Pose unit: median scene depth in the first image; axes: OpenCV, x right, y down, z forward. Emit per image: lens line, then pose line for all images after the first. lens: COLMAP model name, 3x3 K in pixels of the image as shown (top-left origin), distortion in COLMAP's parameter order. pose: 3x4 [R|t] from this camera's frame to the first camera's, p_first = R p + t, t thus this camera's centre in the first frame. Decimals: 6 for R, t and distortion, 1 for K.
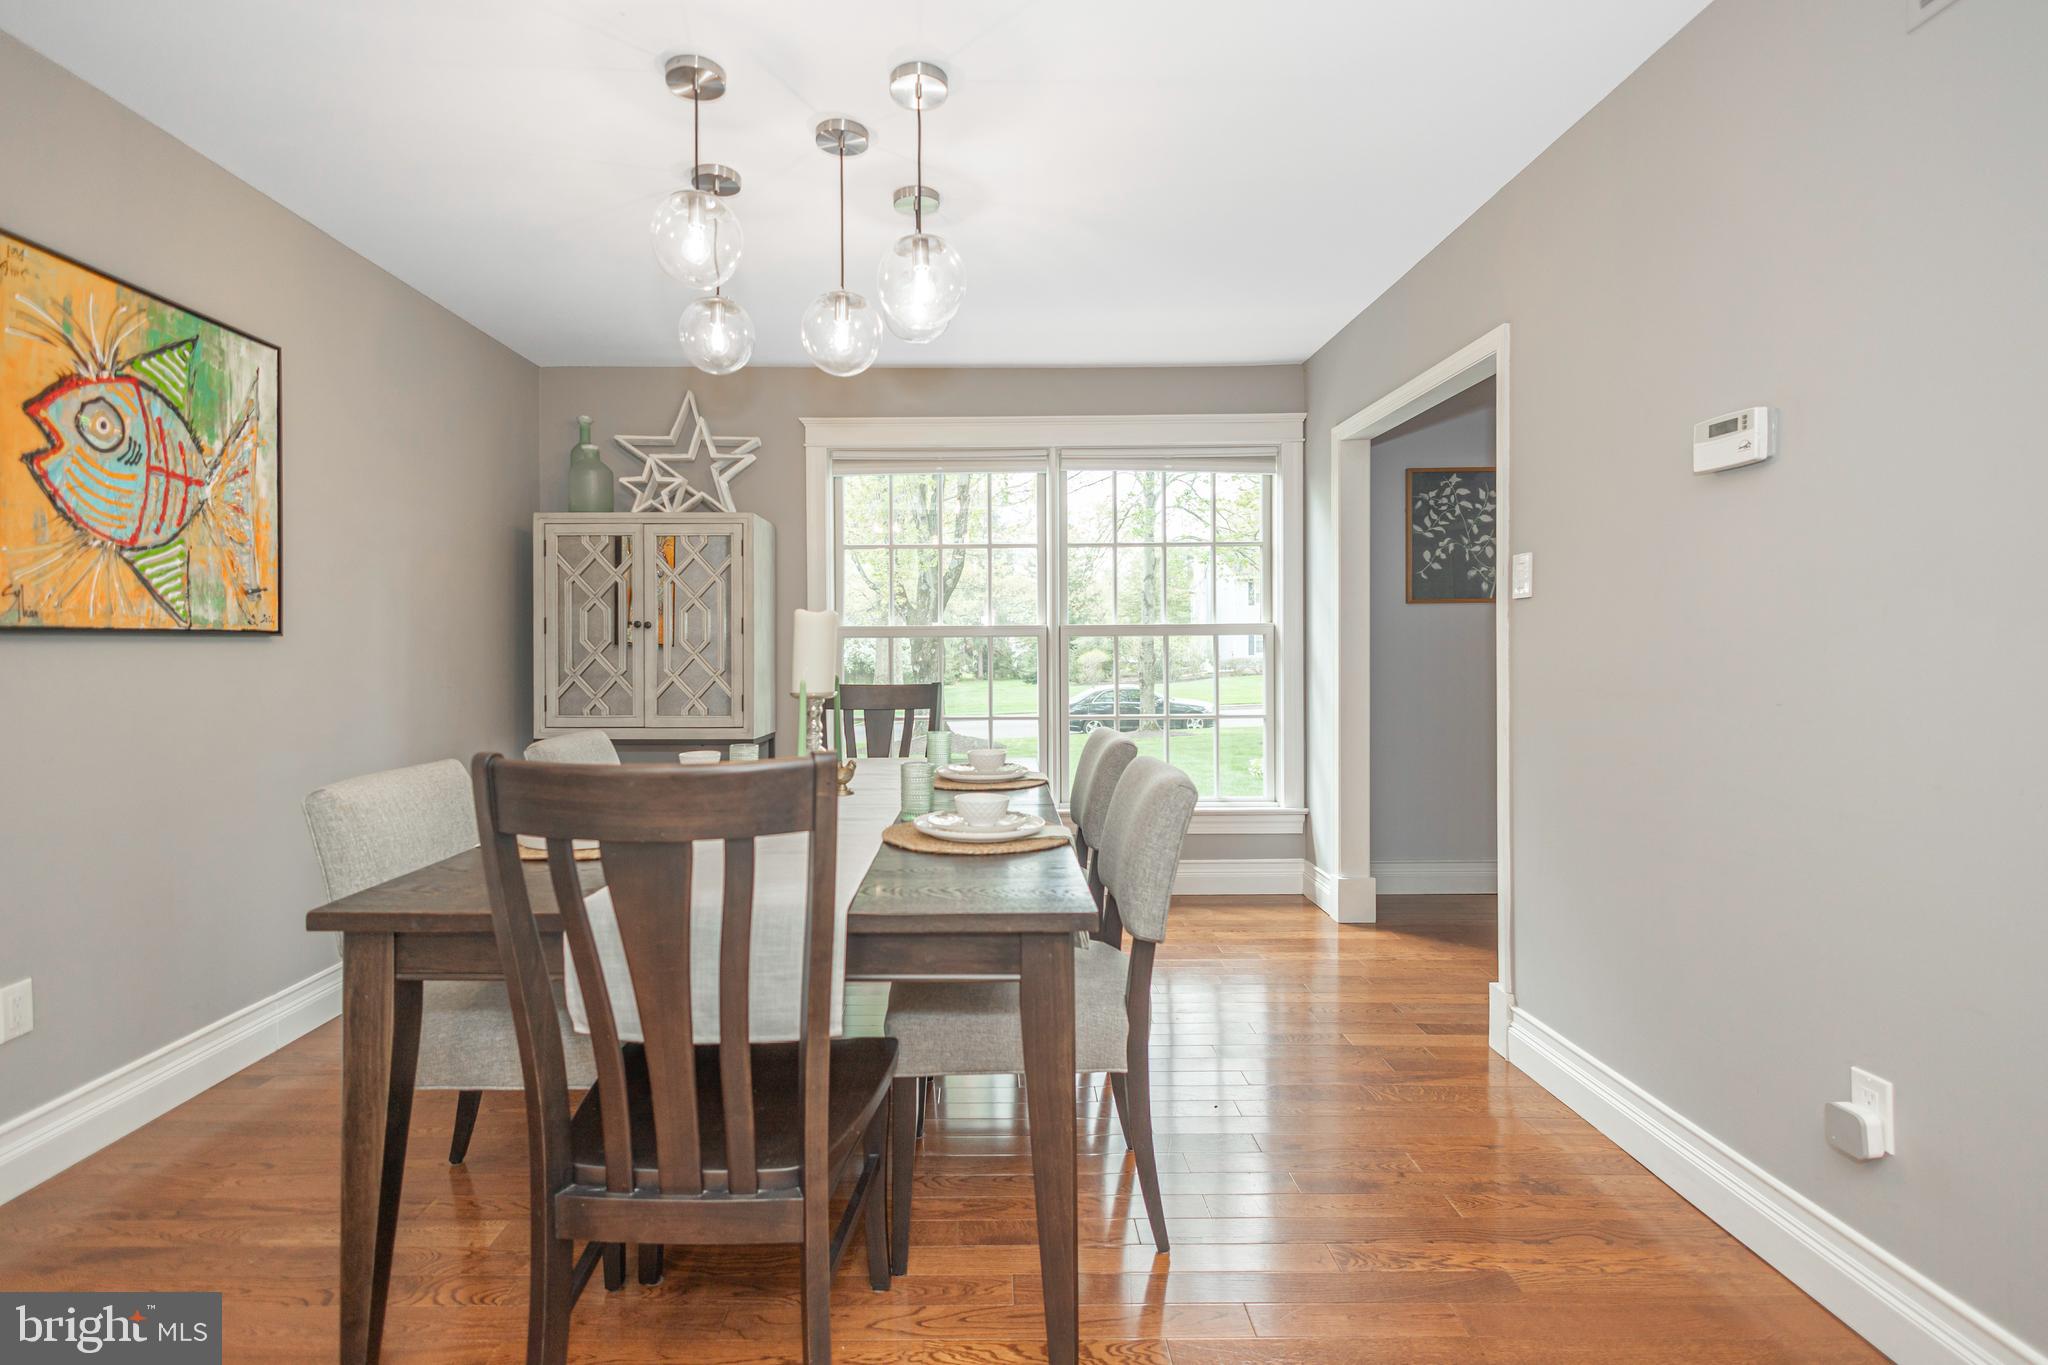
lens RADIAL K [[954.5, 0, 1008.8], [0, 954.5, 664.8], [0, 0, 1]] dist [0.012460, -0.003463]
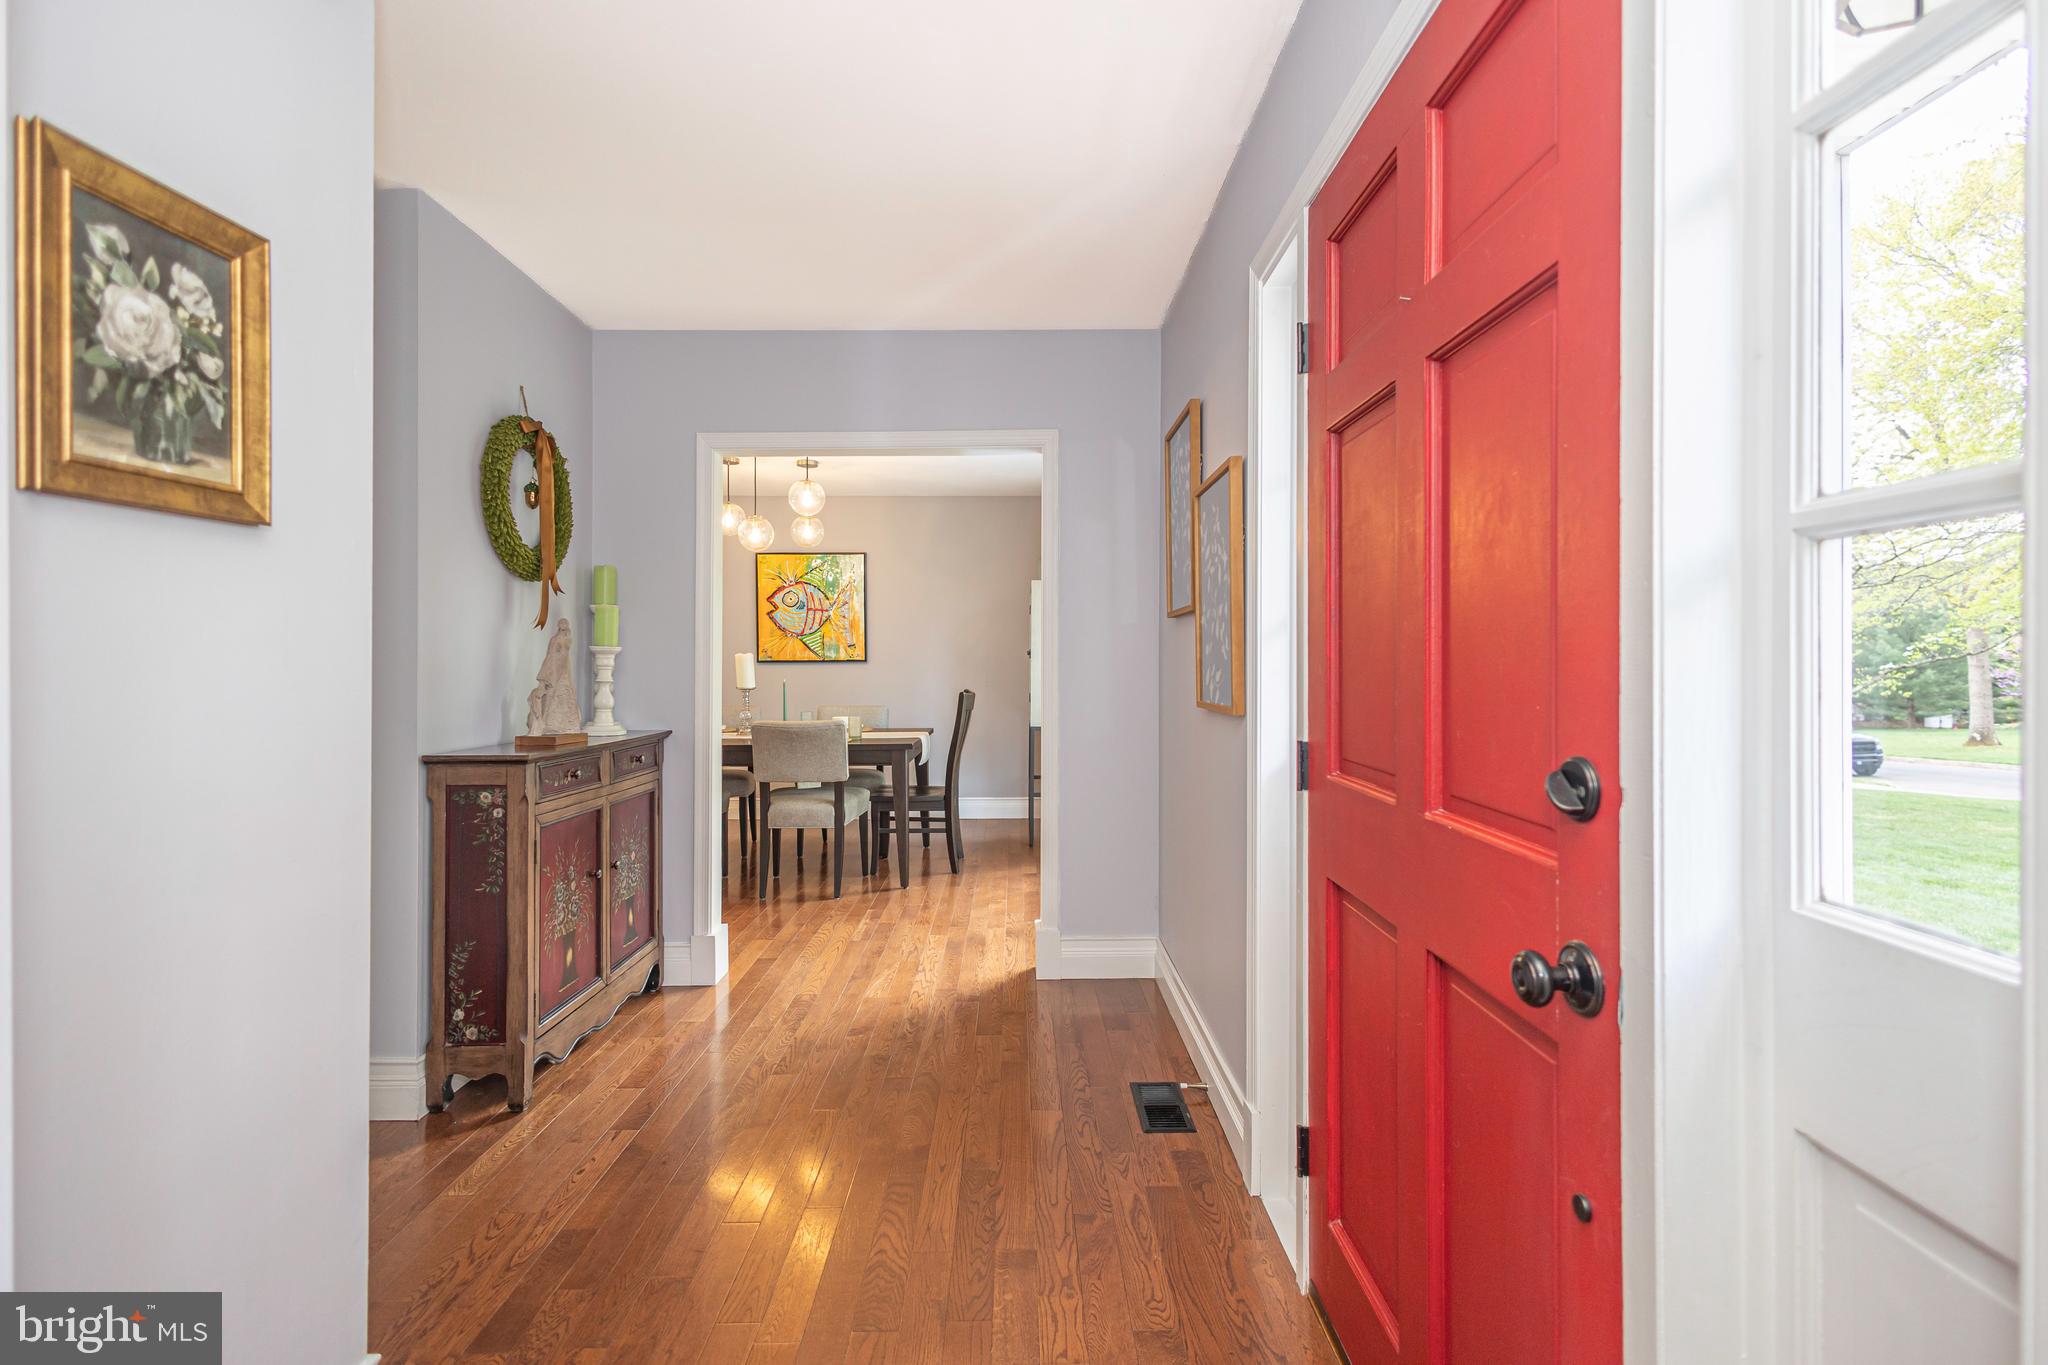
lens RADIAL K [[954.5, 0, 1022.2], [0, 954.5, 676.1], [0, 0, 1]] dist [0.012460, -0.003463]
pose [[-0.015457, -0.000390, -0.999880, 2.070108], [-0.017781, 0.999842, -0.000116, 0.001010], [0.999722, 0.017778, -0.015461, 1.650523]]
